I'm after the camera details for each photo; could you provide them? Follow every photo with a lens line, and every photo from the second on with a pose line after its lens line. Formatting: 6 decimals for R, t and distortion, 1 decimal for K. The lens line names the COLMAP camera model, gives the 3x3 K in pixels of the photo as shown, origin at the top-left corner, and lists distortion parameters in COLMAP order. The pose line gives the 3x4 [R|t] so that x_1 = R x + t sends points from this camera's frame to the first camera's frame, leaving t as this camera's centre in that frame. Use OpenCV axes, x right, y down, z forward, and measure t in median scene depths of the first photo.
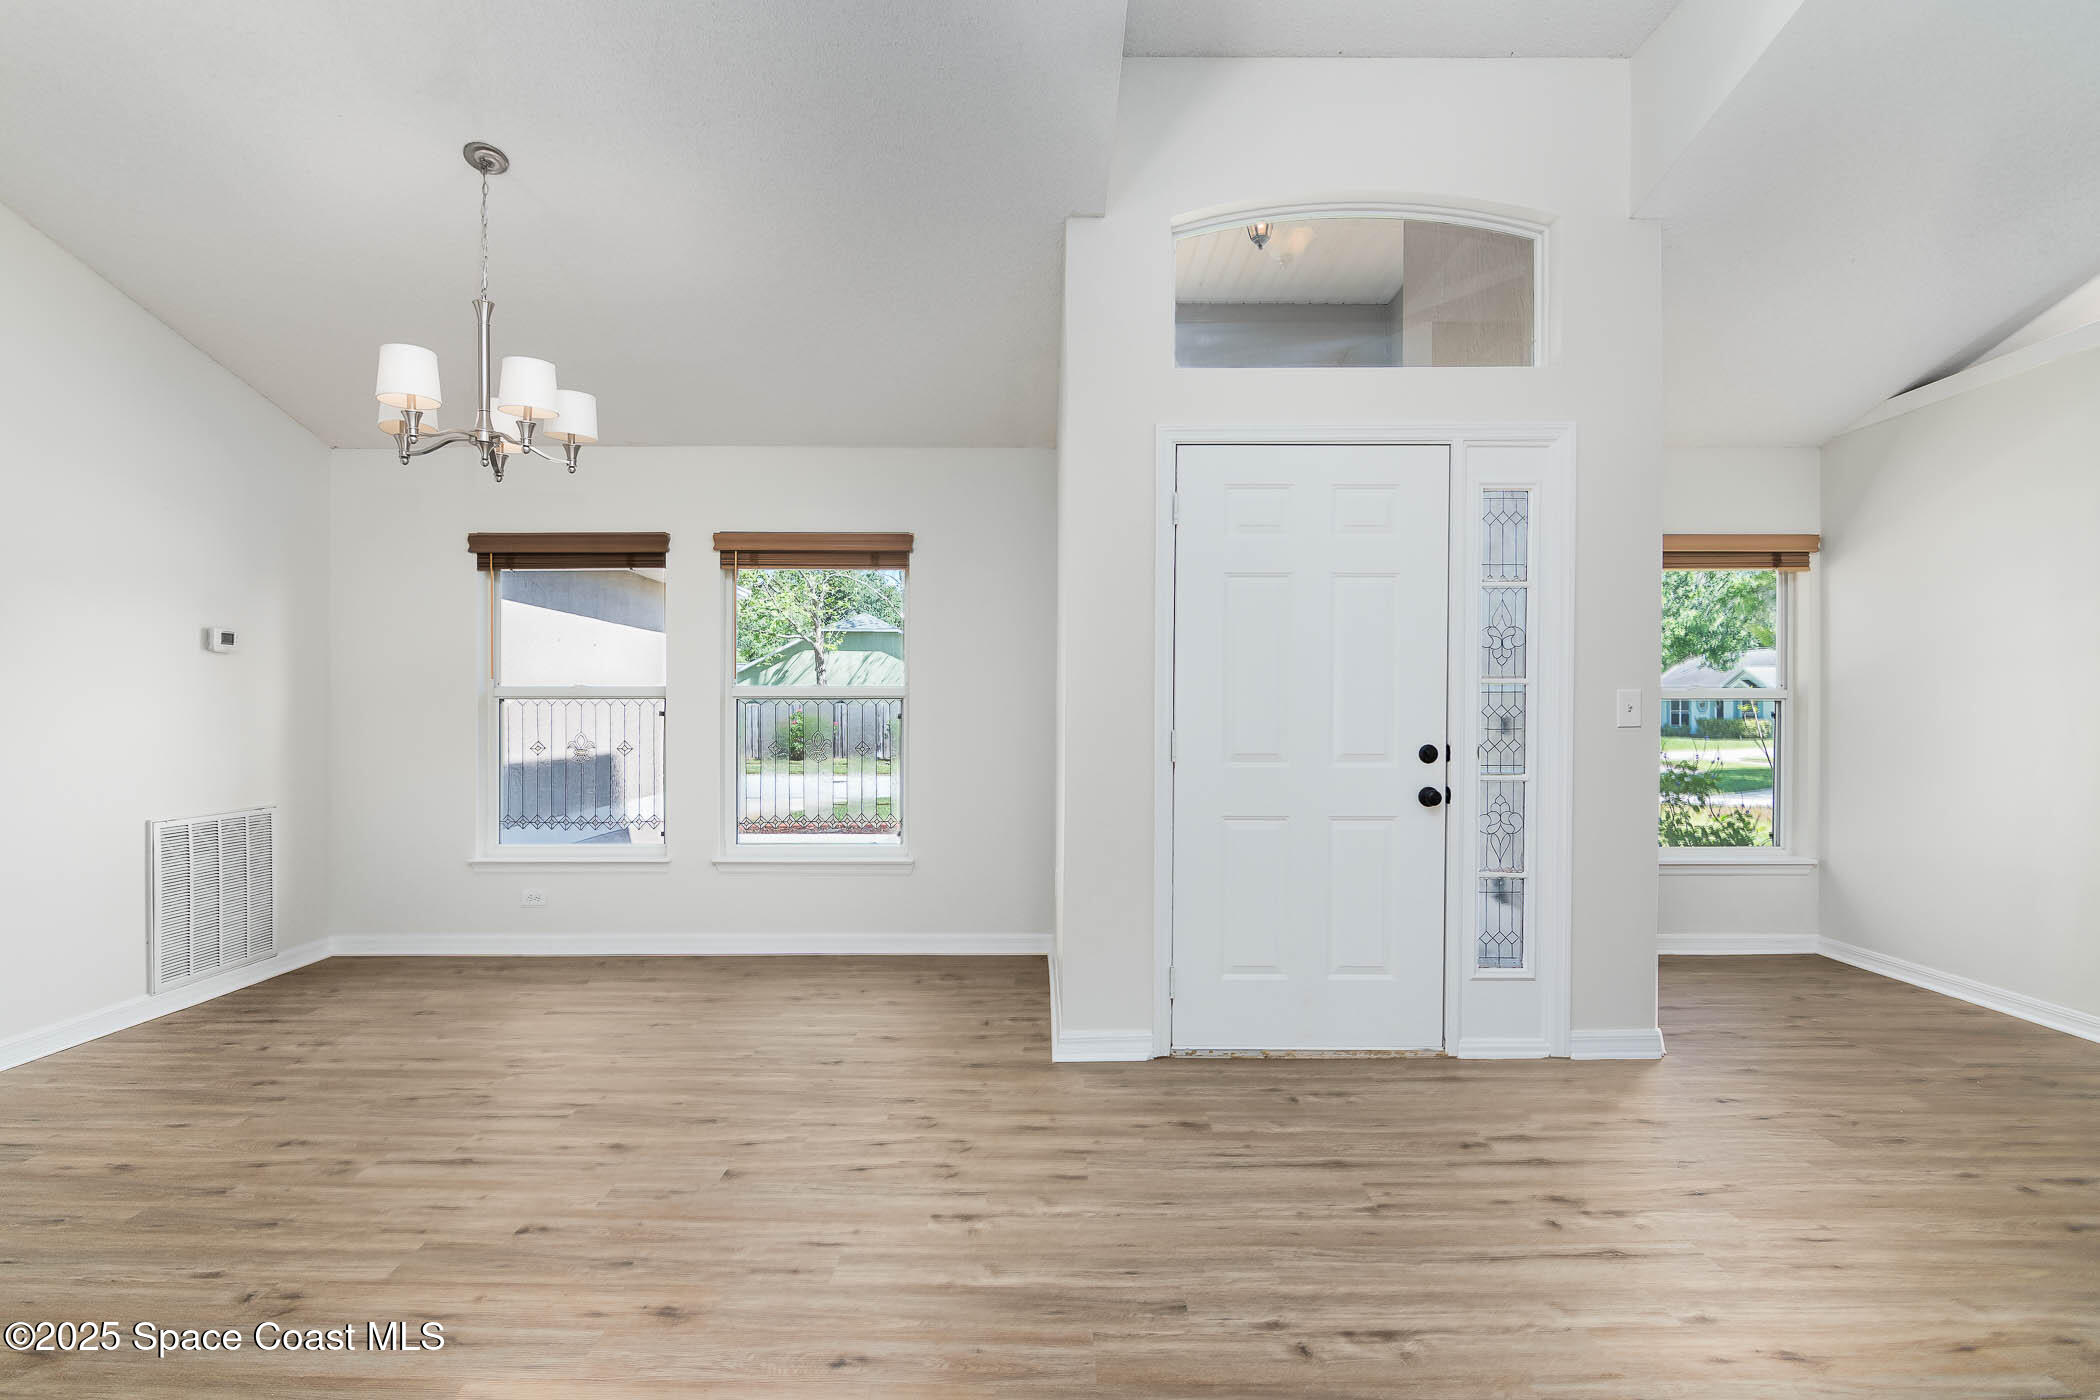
lens RADIAL K [[1056.4, 0, 1032.5], [0, 1056.4, 699.6], [0, 0, 1]] dist [-0.002570, -0.000521]
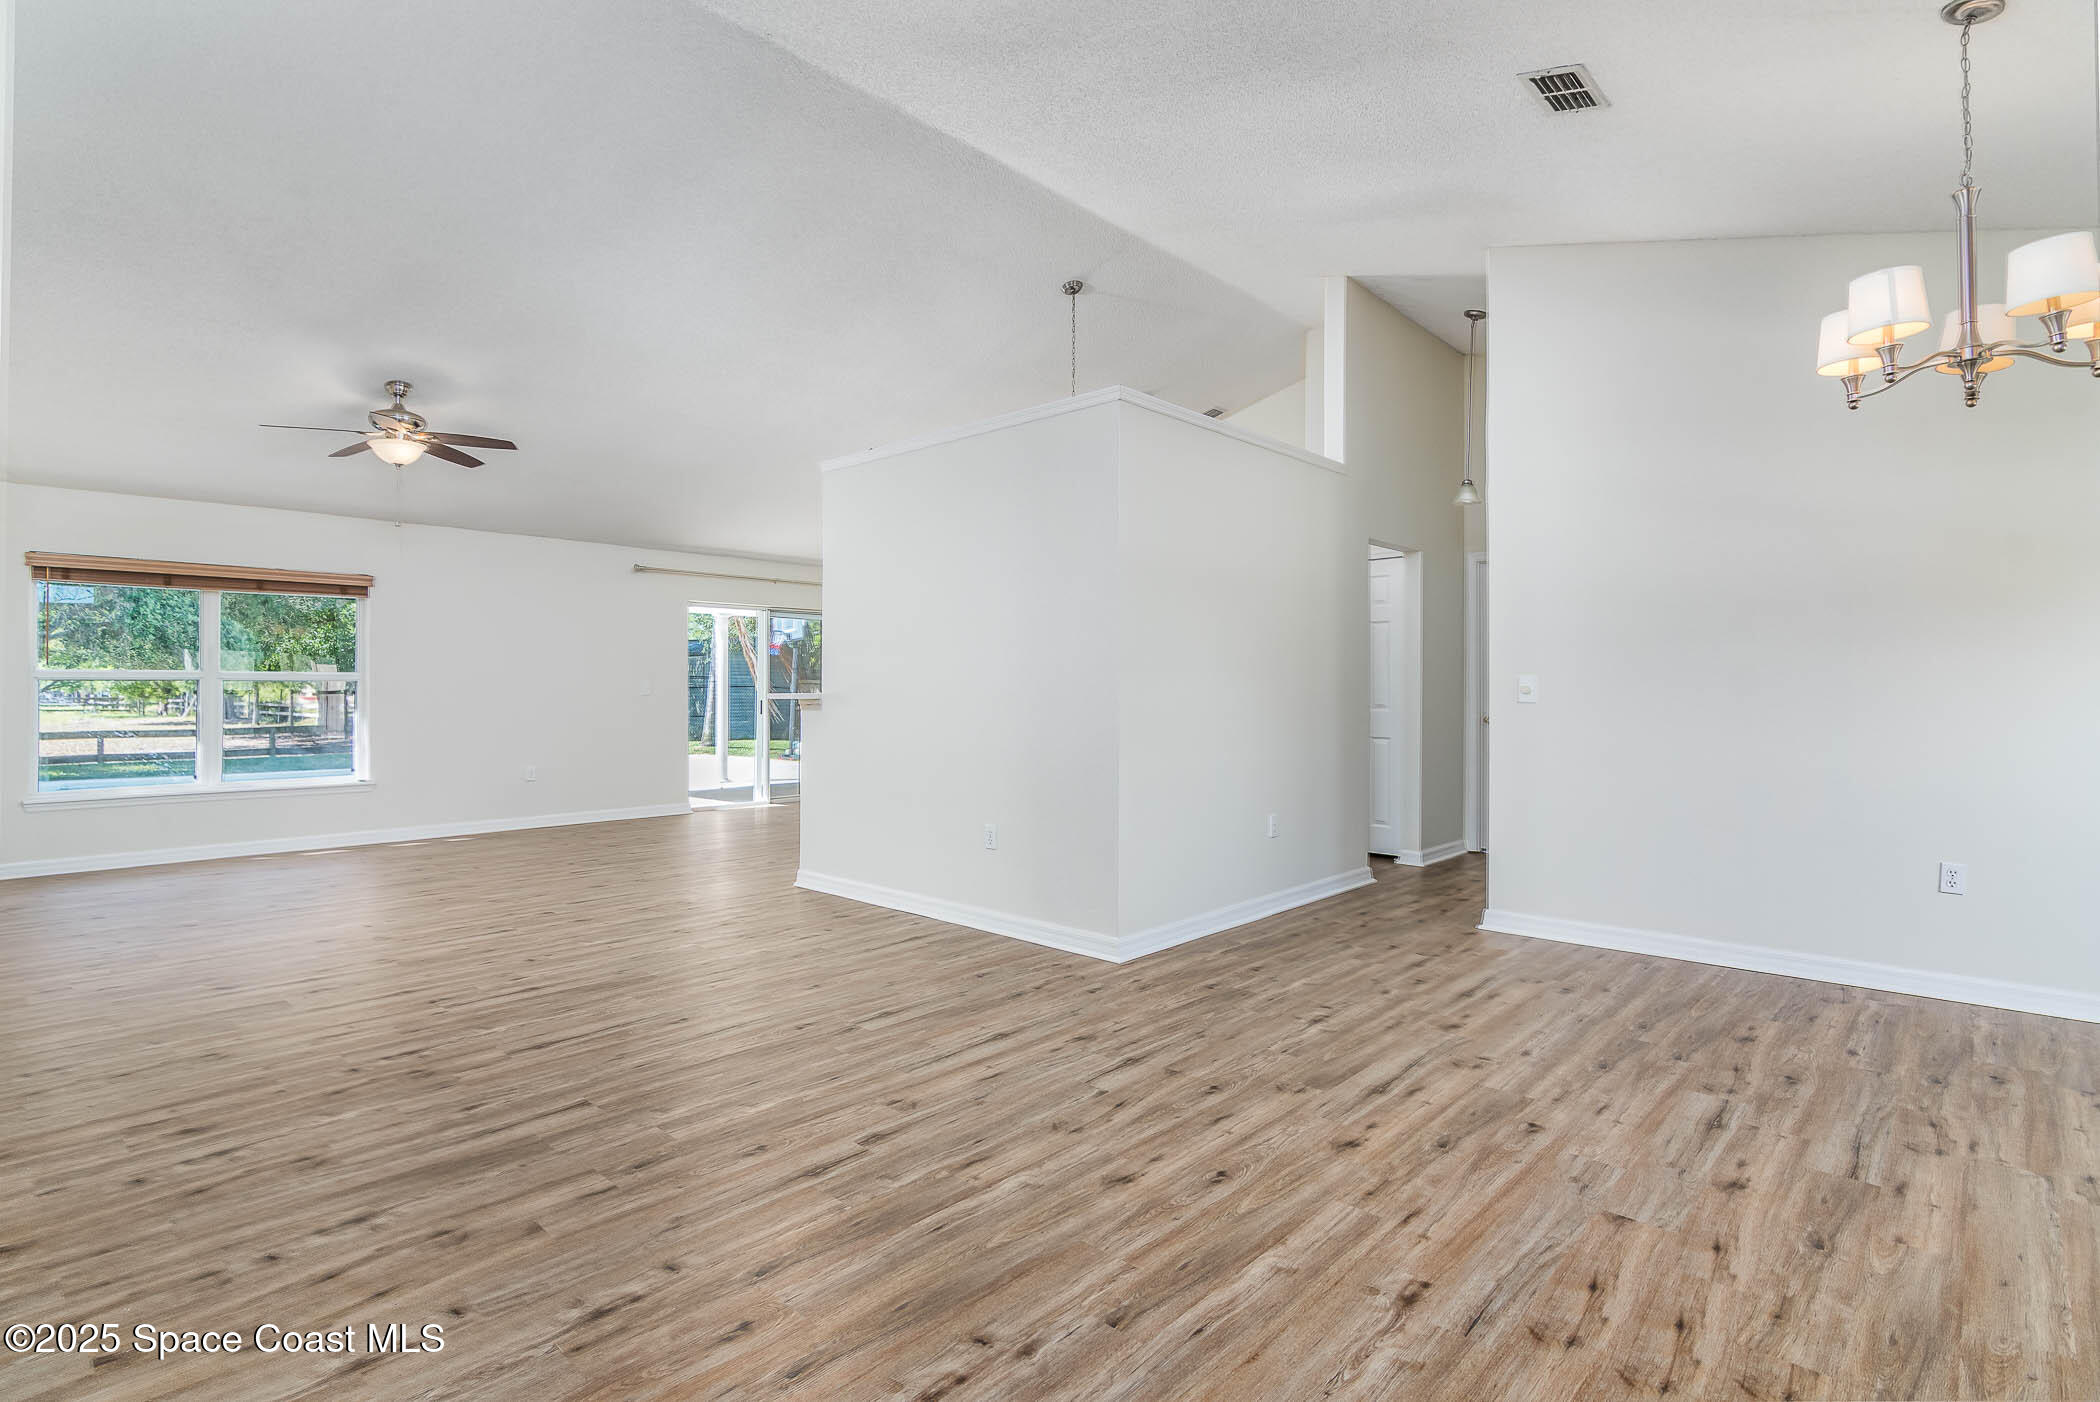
lens RADIAL K [[1013.4, 0, 1029.6], [0, 1013.4, 692.9], [0, 0, 1]] dist [-0.005915, -0.001492]
pose [[-0.675354, 0.005423, -0.737474, 0.542635], [0.005577, 0.999982, 0.002246, 0.006110], [0.737473, -0.002596, -0.675372, 0.987274]]
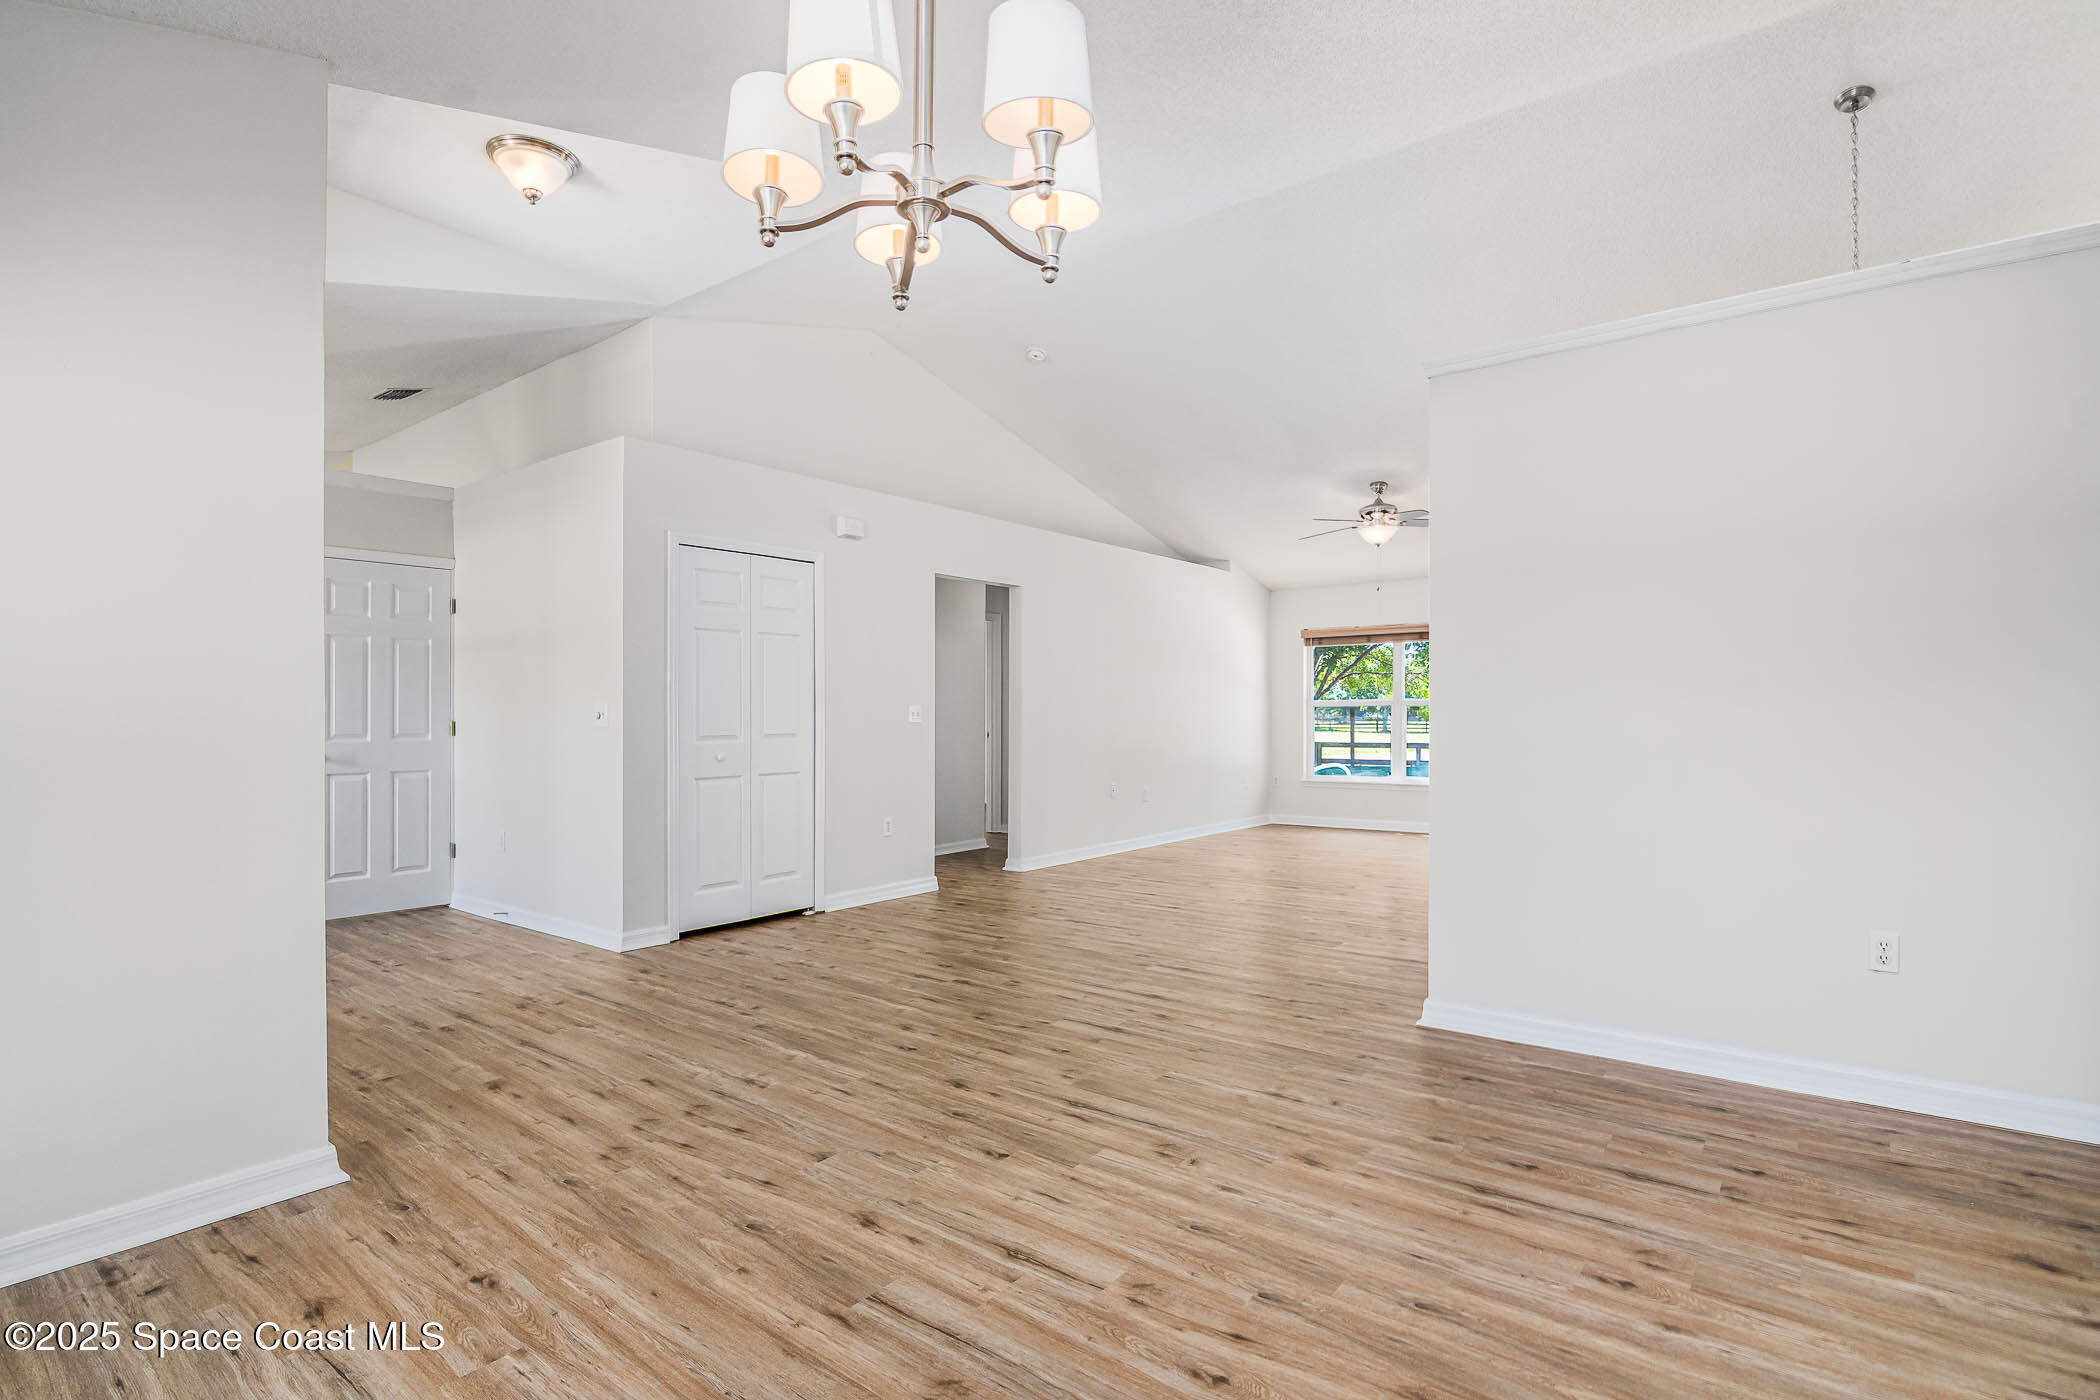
lens RADIAL K [[997.9, 0, 1037.4], [0, 997.9, 710.7], [0, 0, 1]] dist [-0.007016, -0.001288]
pose [[-0.798354, 0.008888, 0.602123, -0.866936], [0.001903, 0.999923, -0.012237, 0.014744], [-0.602186, -0.008624, -0.798309, 1.364365]]
